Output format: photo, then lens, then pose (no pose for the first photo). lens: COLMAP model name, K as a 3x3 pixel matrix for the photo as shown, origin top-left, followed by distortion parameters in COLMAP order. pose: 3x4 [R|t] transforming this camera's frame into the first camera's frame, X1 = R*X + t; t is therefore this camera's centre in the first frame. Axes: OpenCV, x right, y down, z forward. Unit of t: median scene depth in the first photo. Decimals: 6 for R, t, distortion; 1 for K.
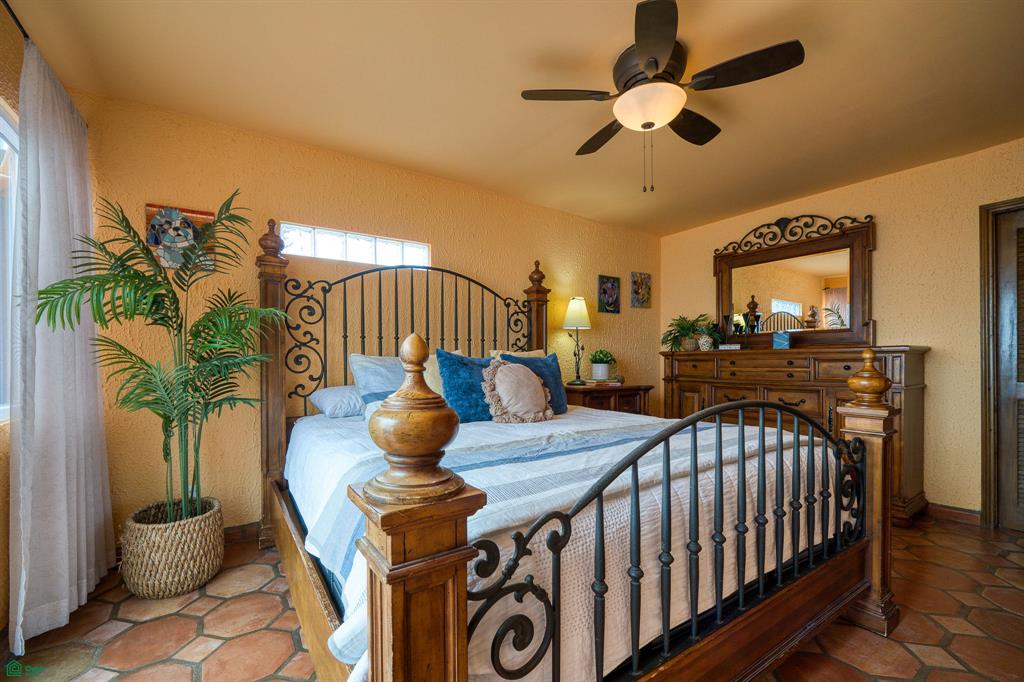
lens RADIAL K [[425.6, 0, 508.7], [0, 425.6, 356.9], [0, 0, 1]] dist [-0.000764, -0.000065]
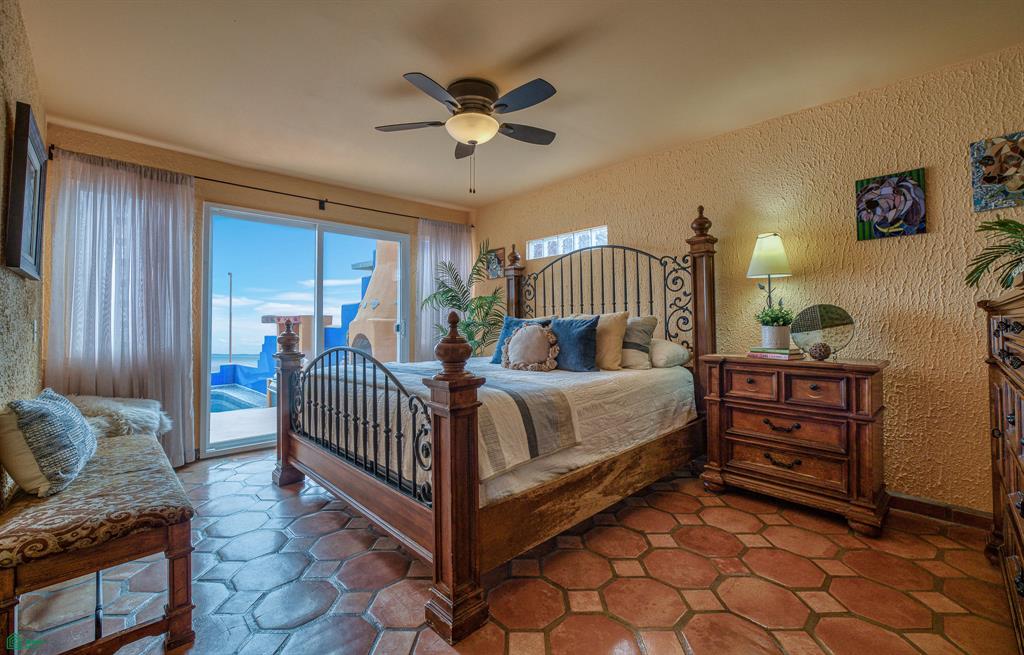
lens RADIAL K [[430.4, 0, 511.2], [0, 430.4, 313.0], [0, 0, 1]] dist [0.000493, 0.000020]
pose [[0.186902, -0.030279, -0.981912, 0.866494], [0.010360, 0.999530, -0.028850, 0.012838], [0.982324, -0.004781, 0.187128, 0.469722]]
